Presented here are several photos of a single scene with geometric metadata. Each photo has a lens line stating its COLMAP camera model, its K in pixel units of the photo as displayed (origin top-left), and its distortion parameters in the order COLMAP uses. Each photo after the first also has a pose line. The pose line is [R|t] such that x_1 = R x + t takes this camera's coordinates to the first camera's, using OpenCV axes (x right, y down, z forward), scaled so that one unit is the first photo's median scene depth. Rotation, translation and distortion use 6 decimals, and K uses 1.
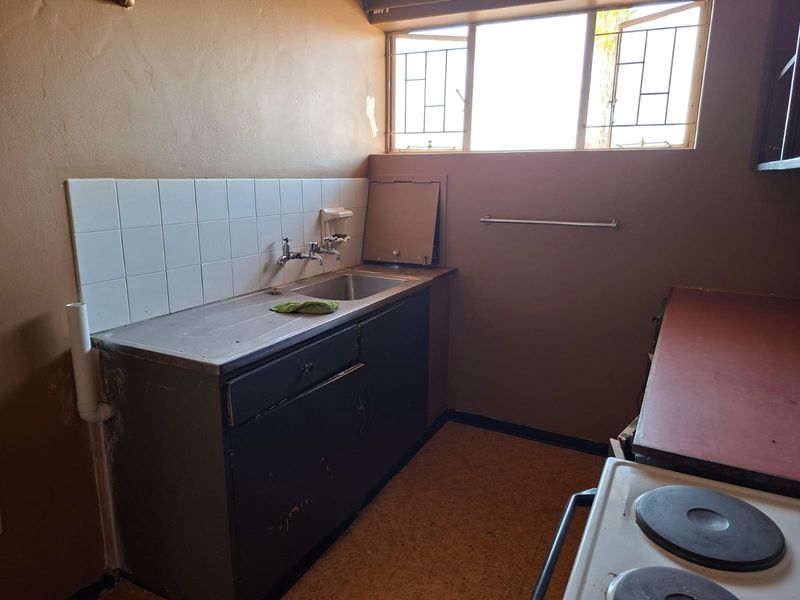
lens RADIAL K [[608.2, 0, 395.7], [0, 608.2, 301.3], [0, 0, 1]] dist [0.053221, -0.064727]
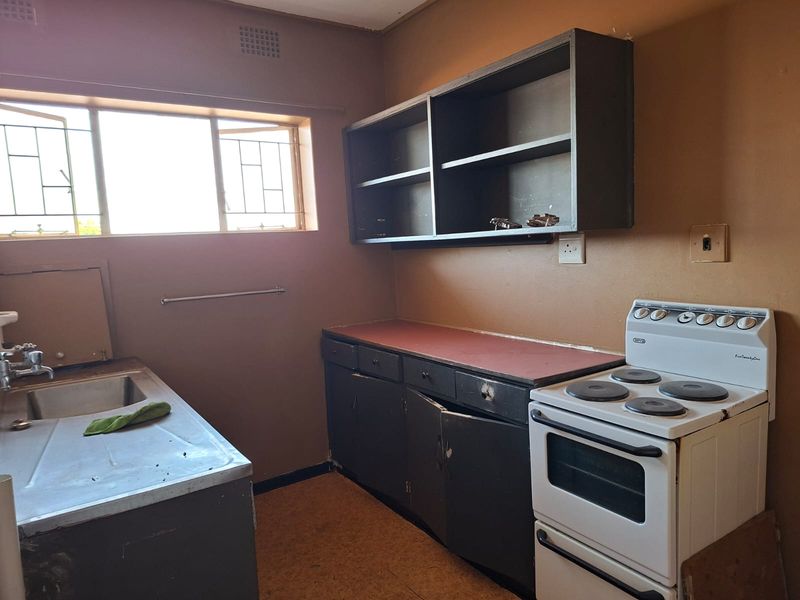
lens RADIAL K [[549.3, 0, 401.5], [0, 549.3, 310.5], [0, 0, 1]] dist [0.002523, 0.001601]
pose [[0.508155, -0.129960, 0.851404, -0.413859], [0.224924, 0.974269, 0.014470, -0.039436], [-0.831377, 0.184148, 0.524311, 0.189905]]
